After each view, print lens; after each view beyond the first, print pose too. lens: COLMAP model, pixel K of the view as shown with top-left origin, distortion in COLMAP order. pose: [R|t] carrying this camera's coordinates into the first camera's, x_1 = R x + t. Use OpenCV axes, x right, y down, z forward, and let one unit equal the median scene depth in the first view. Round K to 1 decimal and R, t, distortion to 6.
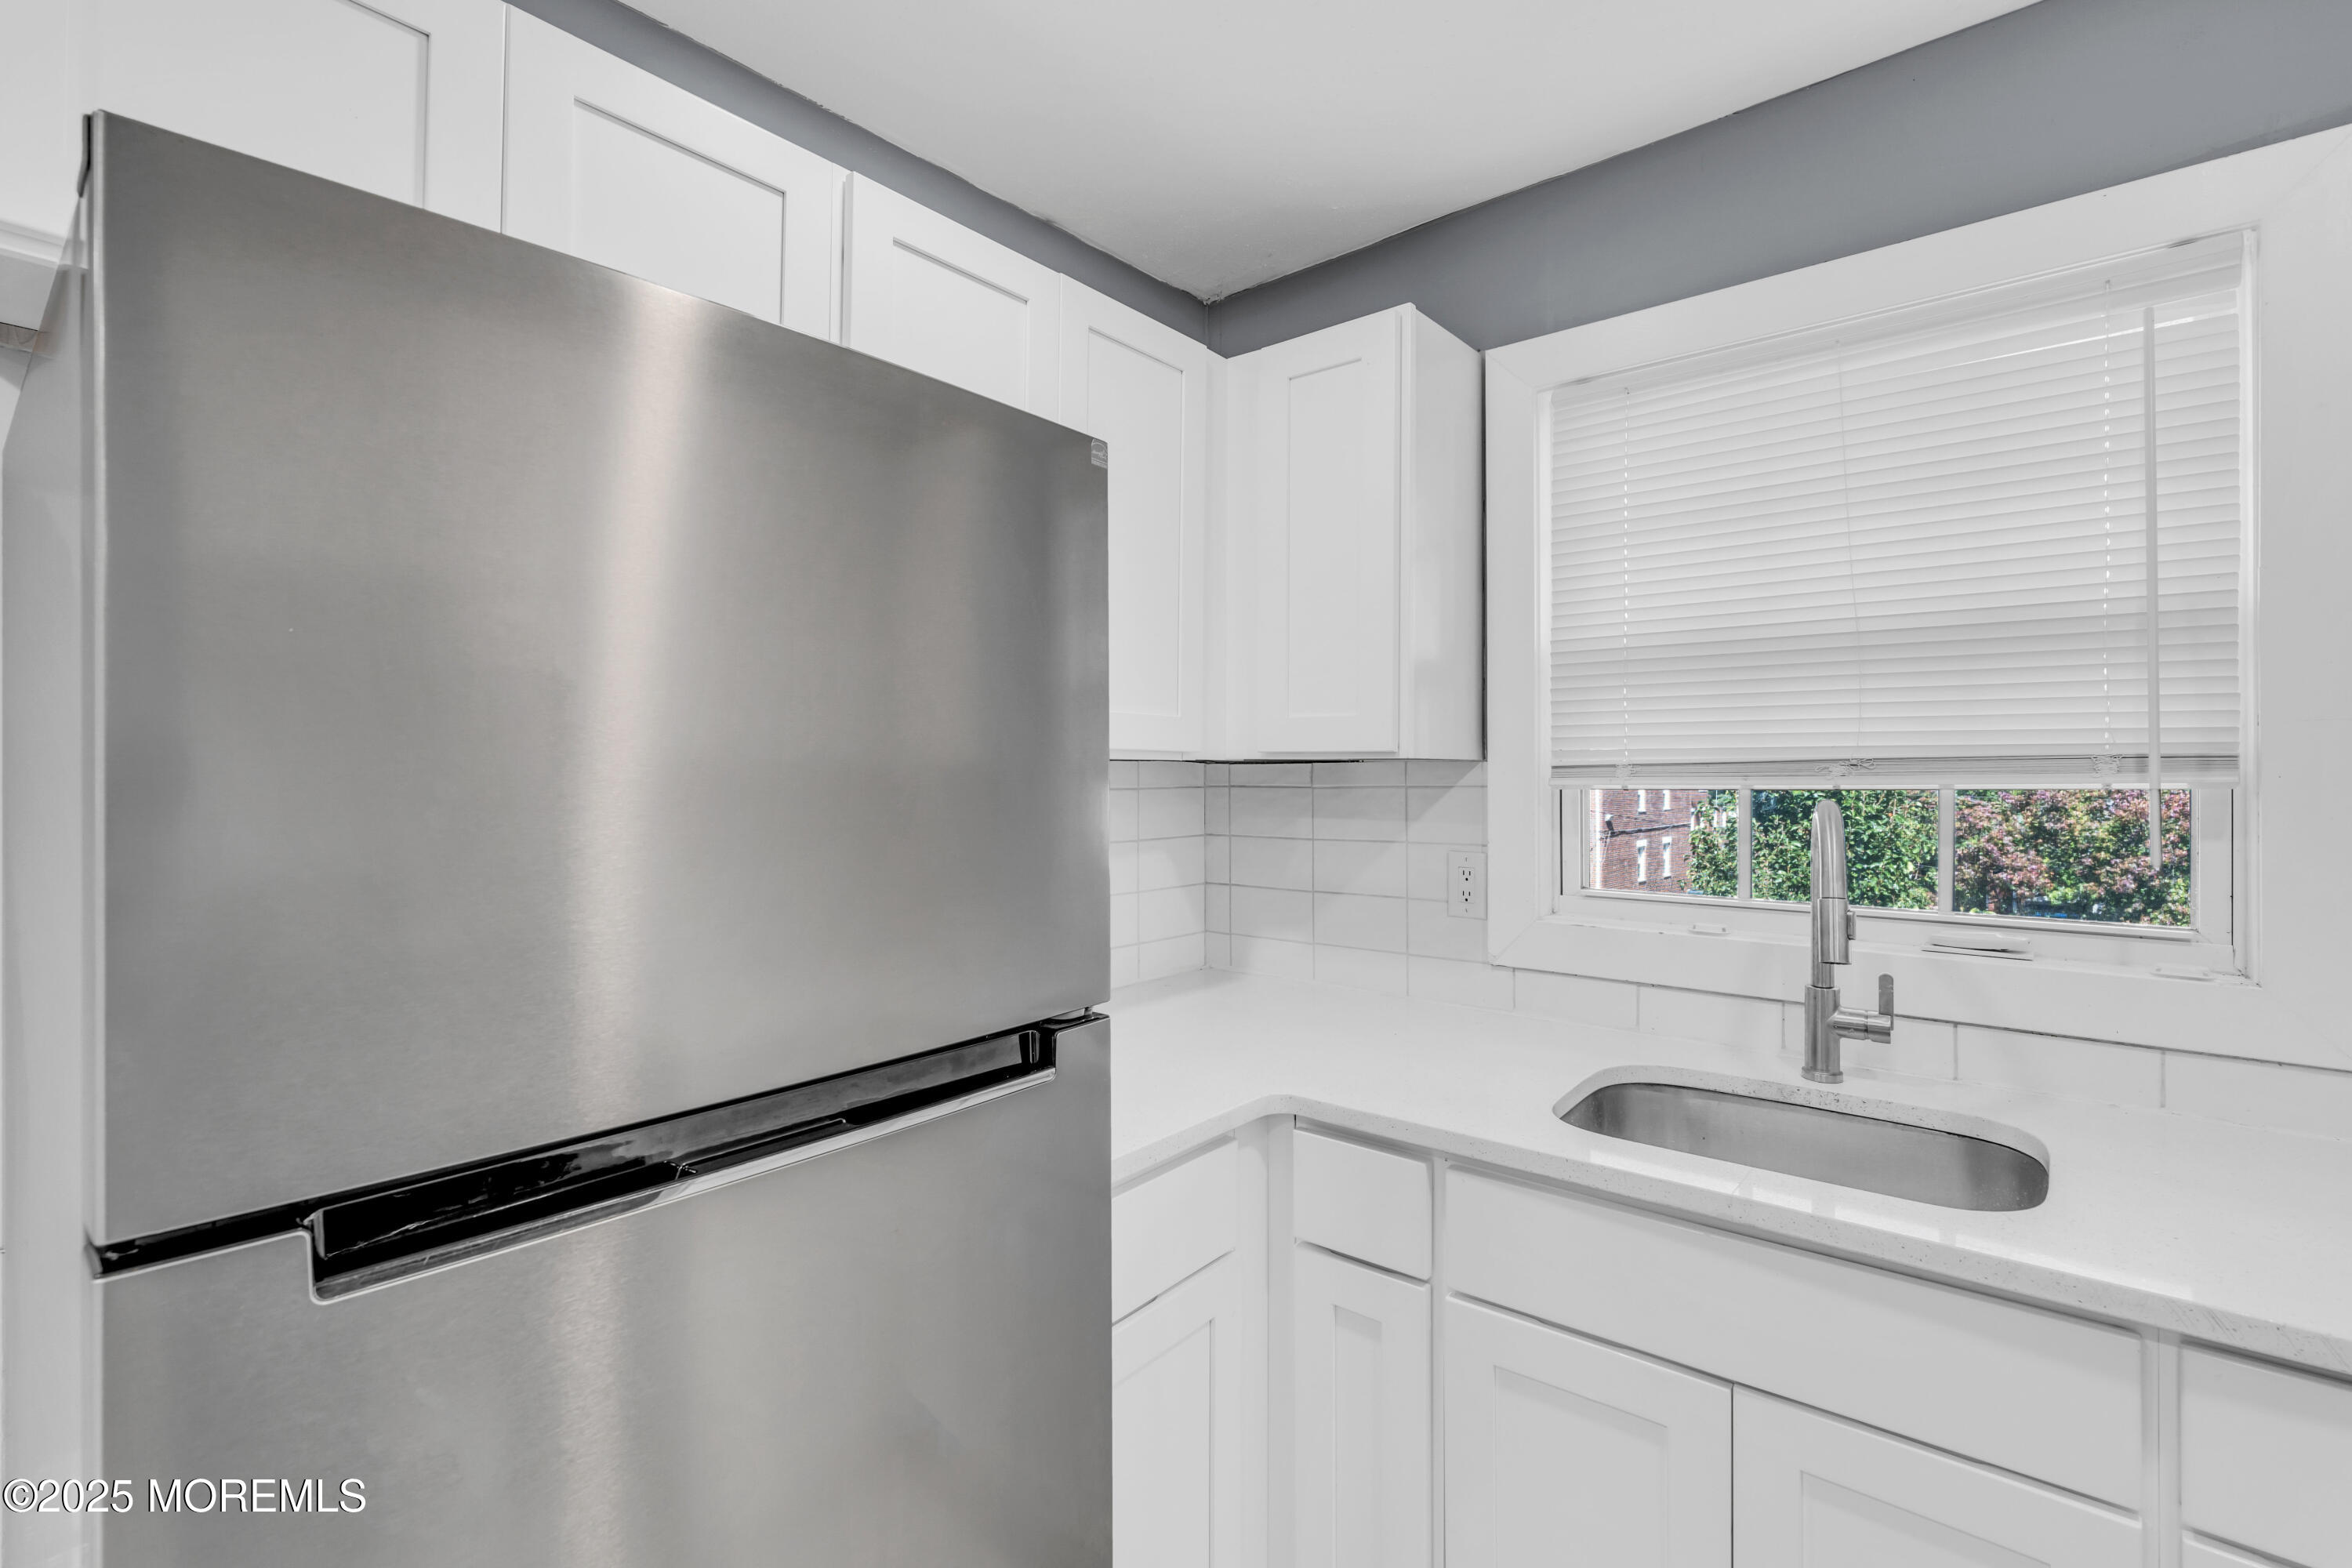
lens RADIAL K [[1055.4, 0, 1170.9], [0, 1055.4, 768.6], [0, 0, 1]] dist [-0.010128, 0.002783]
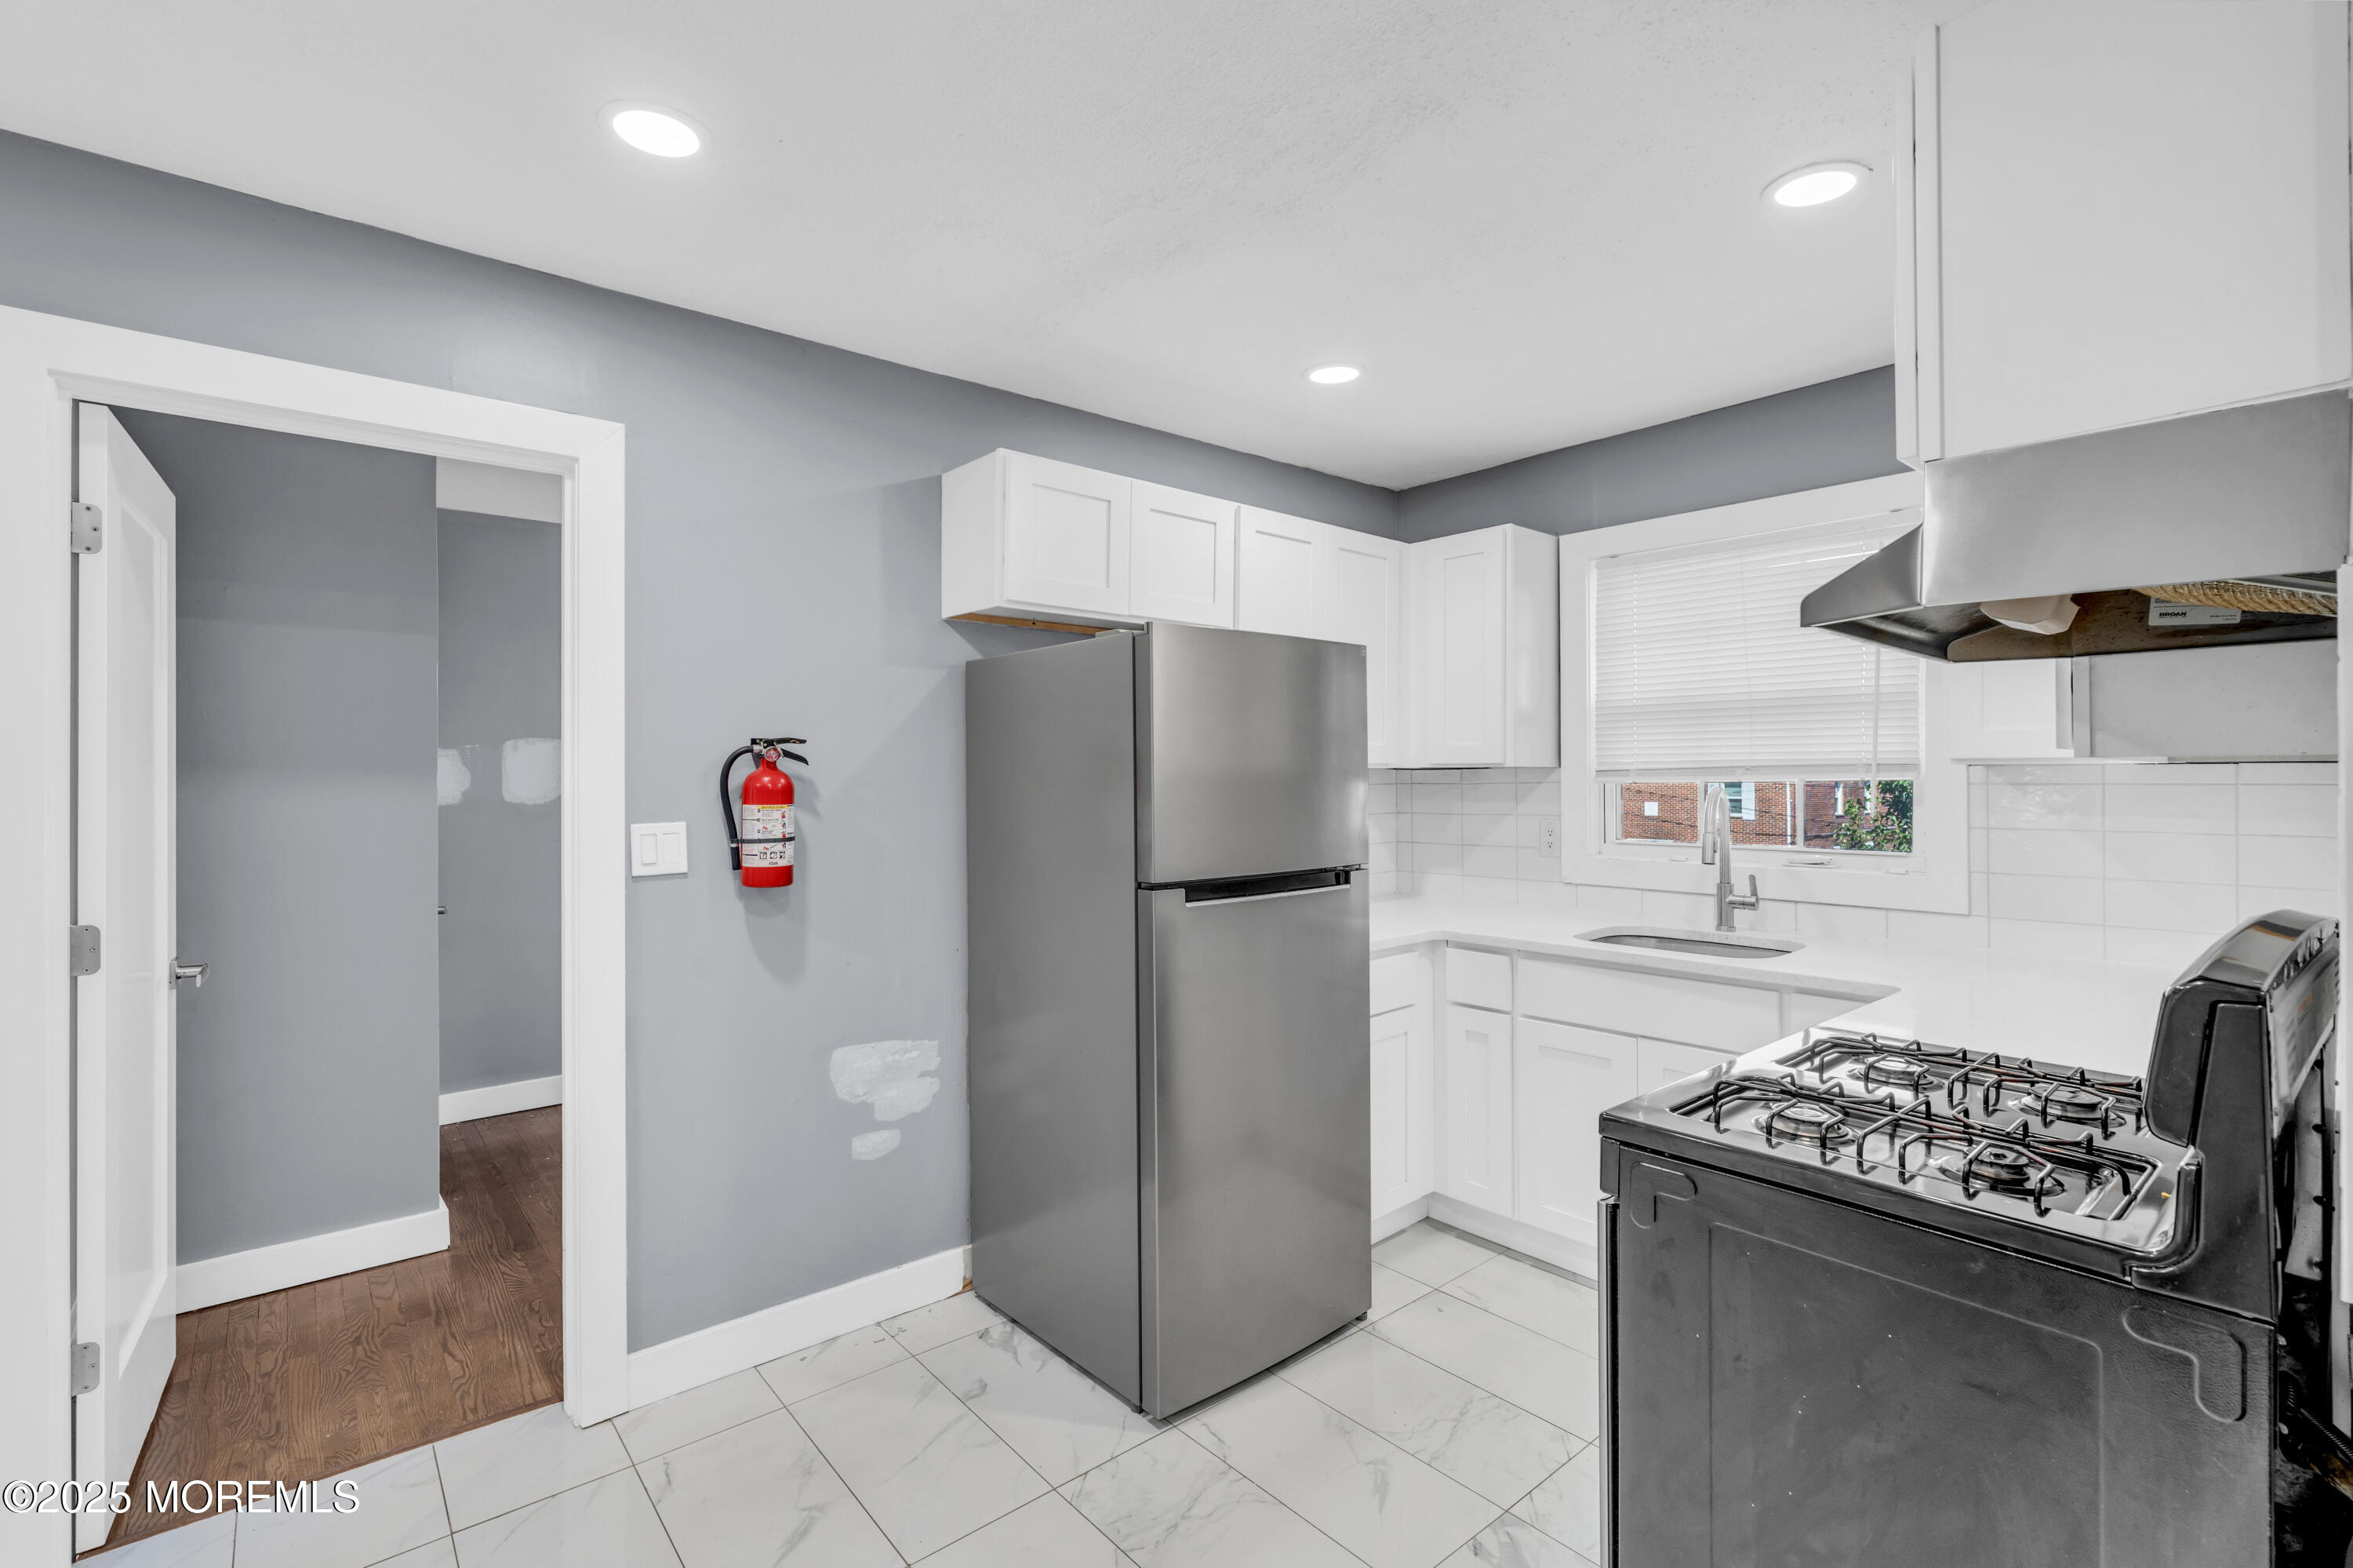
lens RADIAL K [[1055.9, 0, 1173.0], [0, 1055.9, 781.5], [0, 0, 1]] dist [-0.010128, 0.002783]
pose [[0.987351, -0.003458, -0.158510, -0.078452], [0.004553, 0.999968, 0.006547, 0.001698], [0.158482, -0.007186, 0.987336, -1.060308]]
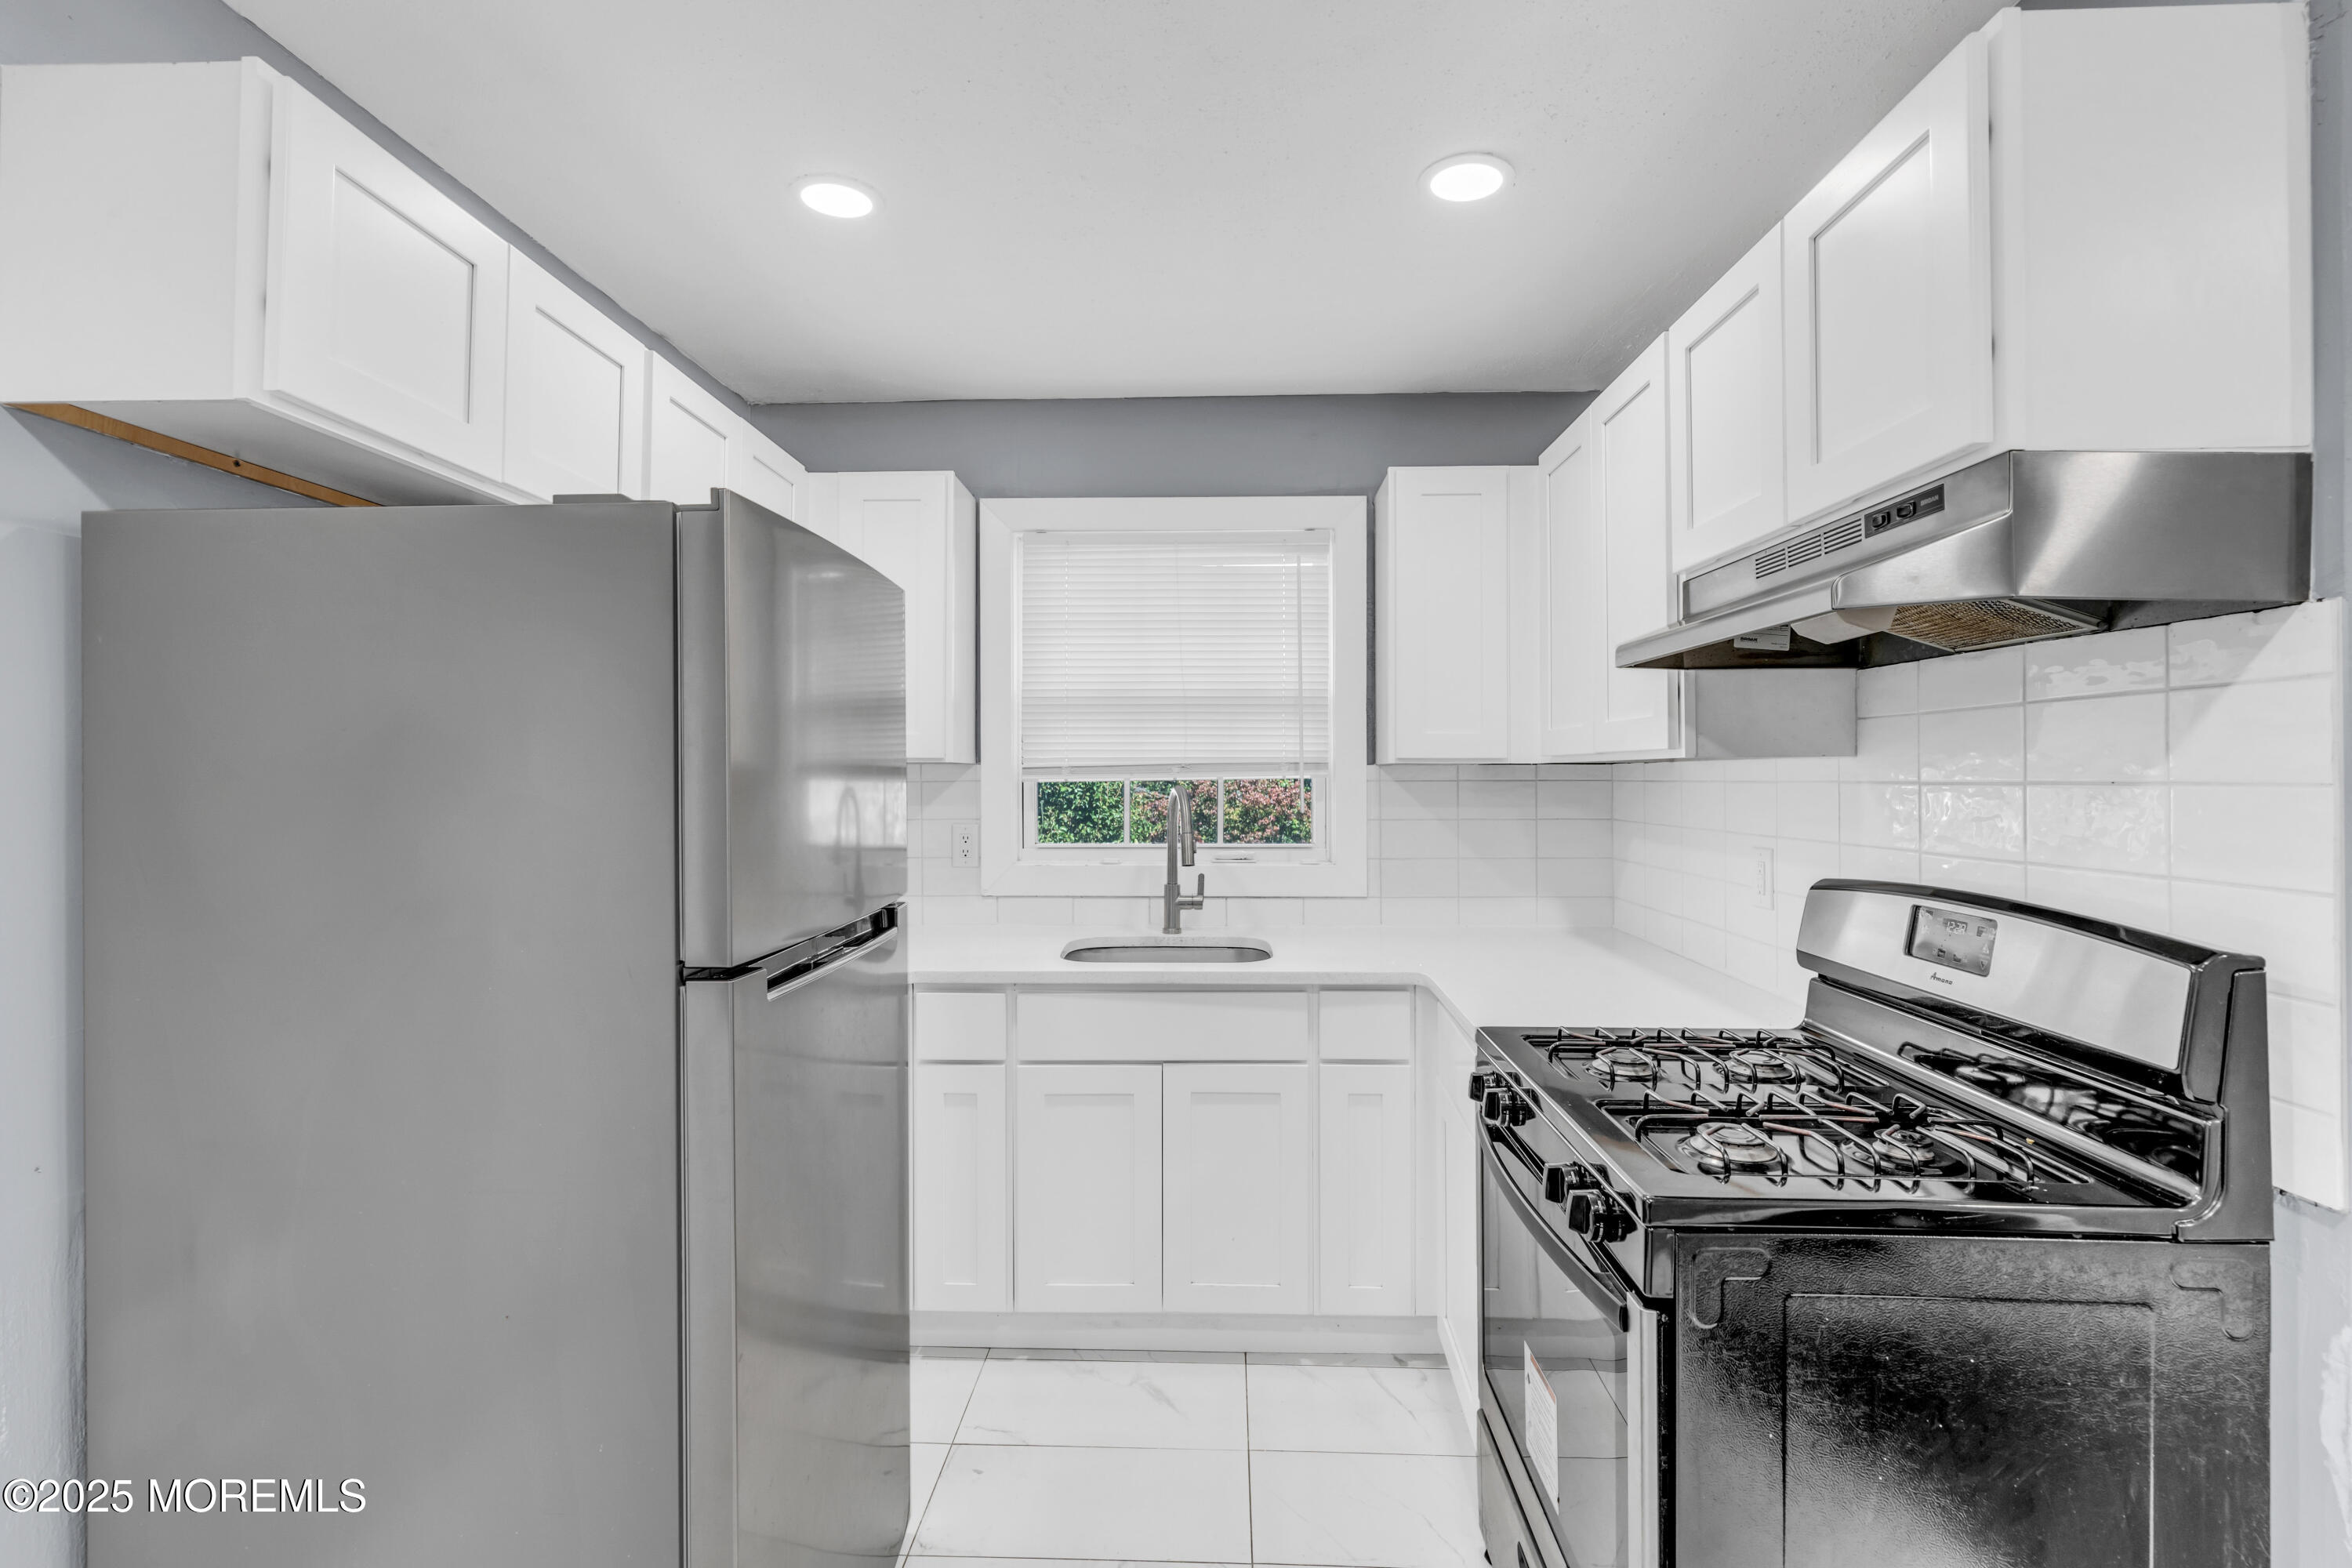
lens RADIAL K [[1055.4, 0, 1173.1], [0, 1055.4, 770.6], [0, 0, 1]] dist [-0.010128, 0.002783]
pose [[0.782617, -0.001644, 0.622502, -0.548995], [0.001497, 0.999999, 0.000759, 0.001775], [-0.622502, 0.000337, 0.782618, -0.476898]]
